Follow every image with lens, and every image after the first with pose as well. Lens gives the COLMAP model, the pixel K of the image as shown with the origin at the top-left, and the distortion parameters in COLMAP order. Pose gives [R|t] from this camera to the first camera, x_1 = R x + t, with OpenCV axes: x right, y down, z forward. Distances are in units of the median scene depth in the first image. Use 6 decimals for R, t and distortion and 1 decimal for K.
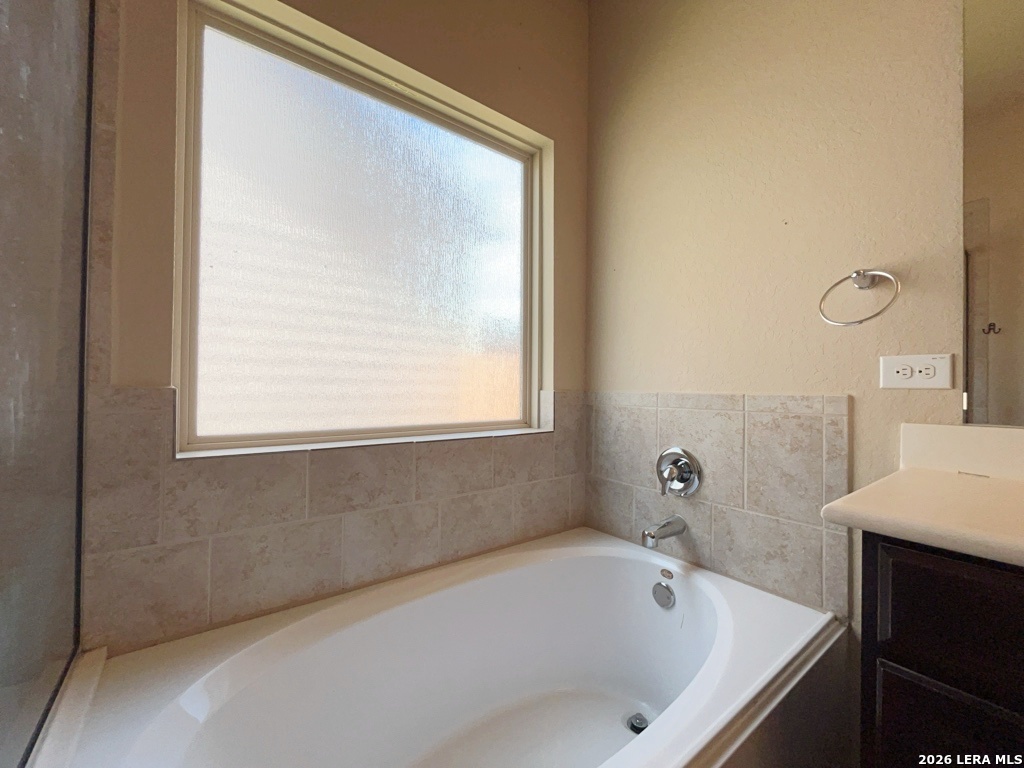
lens RADIAL K [[413.2, 0, 514.4], [0, 413.2, 385.0], [0, 0, 1]] dist [-0.002496, -0.000465]
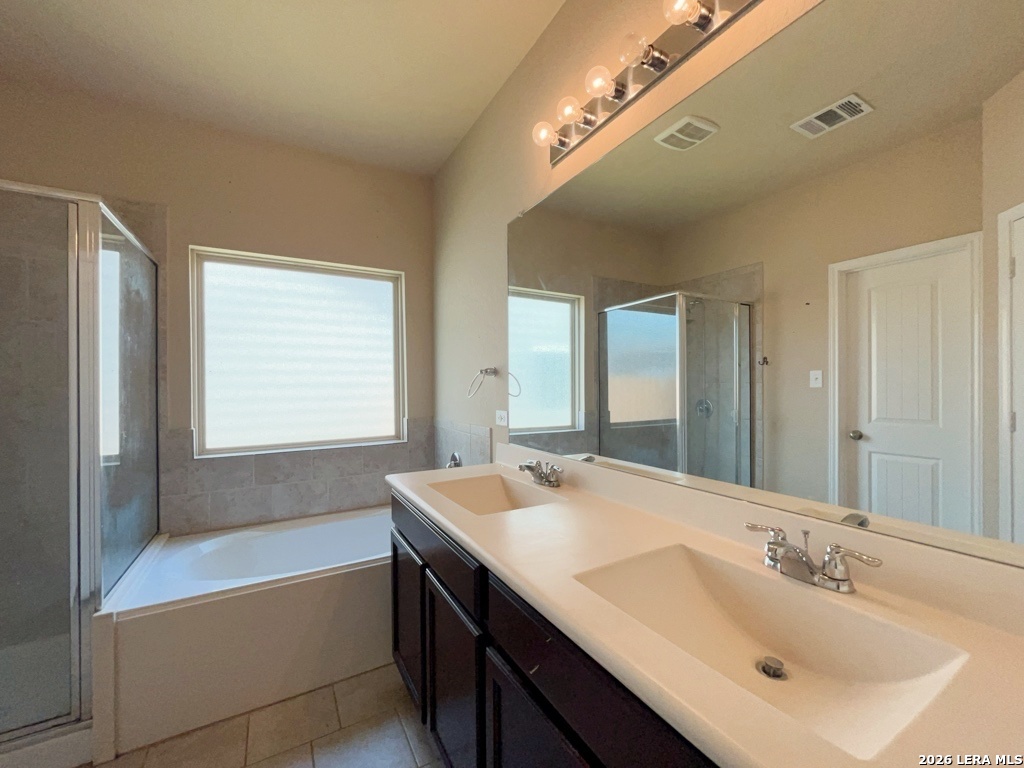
lens RADIAL K [[415.6, 0, 514.9], [0, 415.6, 385.9], [0, 0, 1]] dist [0.000167, -0.000207]
pose [[0.991460, -0.021649, -0.128603, 1.190301], [0.022769, 0.999714, 0.007251, -0.194068], [0.128409, -0.010117, 0.991670, -1.017568]]
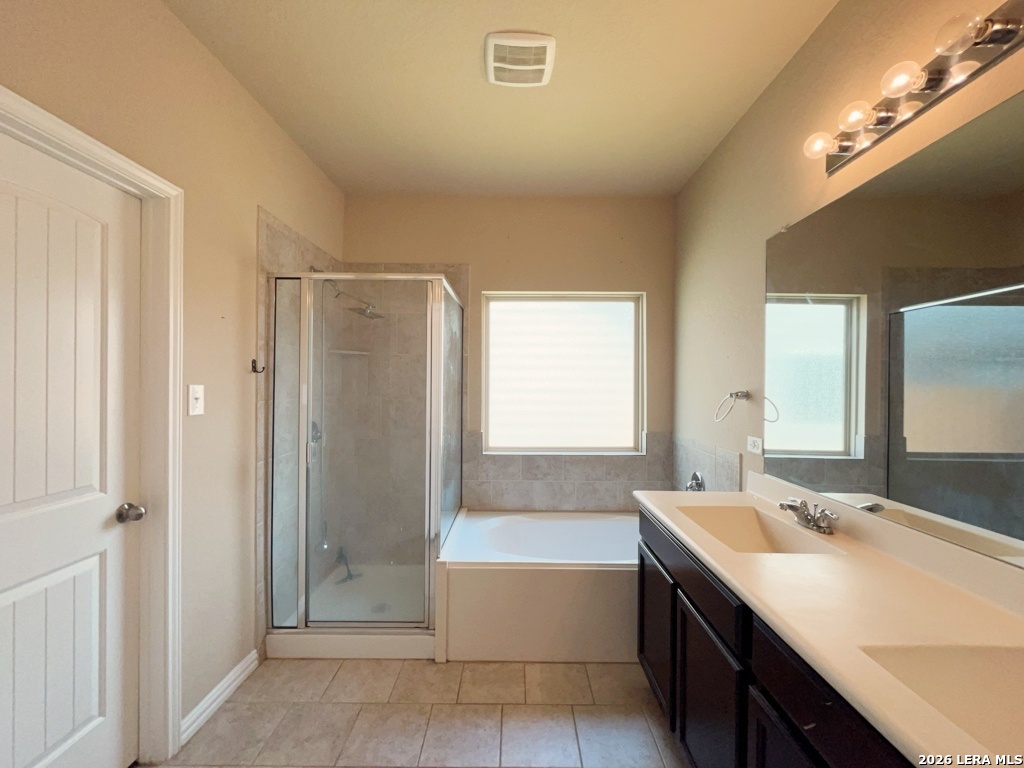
lens RADIAL K [[415.6, 0, 514.9], [0, 415.6, 385.9], [0, 0, 1]] dist [0.000167, -0.000207]
pose [[0.792000, -0.005605, -0.610496, 1.159864], [0.008296, 0.999964, 0.001583, -0.304849], [0.610465, -0.006318, 0.792018, -1.202283]]
